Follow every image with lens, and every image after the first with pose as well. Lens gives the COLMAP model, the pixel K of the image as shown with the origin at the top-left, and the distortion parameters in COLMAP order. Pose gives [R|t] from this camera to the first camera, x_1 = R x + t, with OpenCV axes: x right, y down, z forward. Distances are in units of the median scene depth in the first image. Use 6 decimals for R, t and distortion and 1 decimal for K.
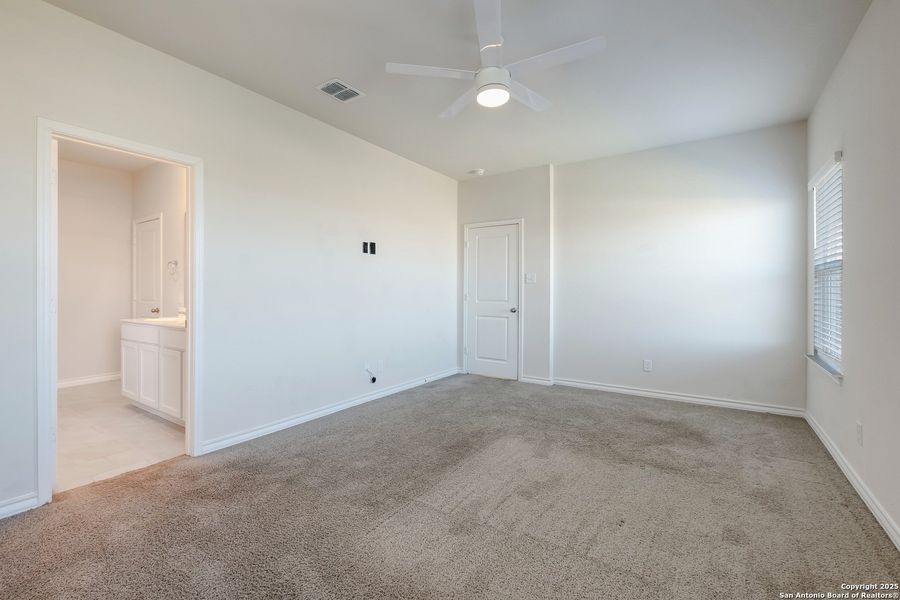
lens RADIAL K [[390.4, 0, 449.9], [0, 390.4, 295.2], [0, 0, 1]] dist [-0.000180, -0.006000]
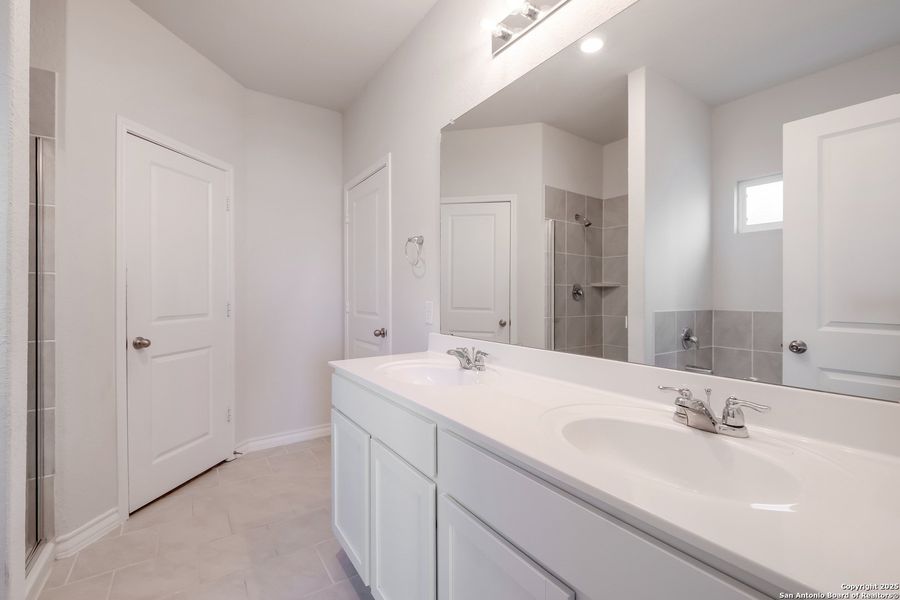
lens RADIAL K [[390.4, 0, 449.9], [0, 390.4, 295.2], [0, 0, 1]] dist [-0.000180, -0.006000]
pose [[0.921419, -0.007355, -0.388502, -0.425656], [0.005578, 0.999968, -0.005703, -0.010347], [0.388531, 0.003088, 0.921430, 0.499697]]
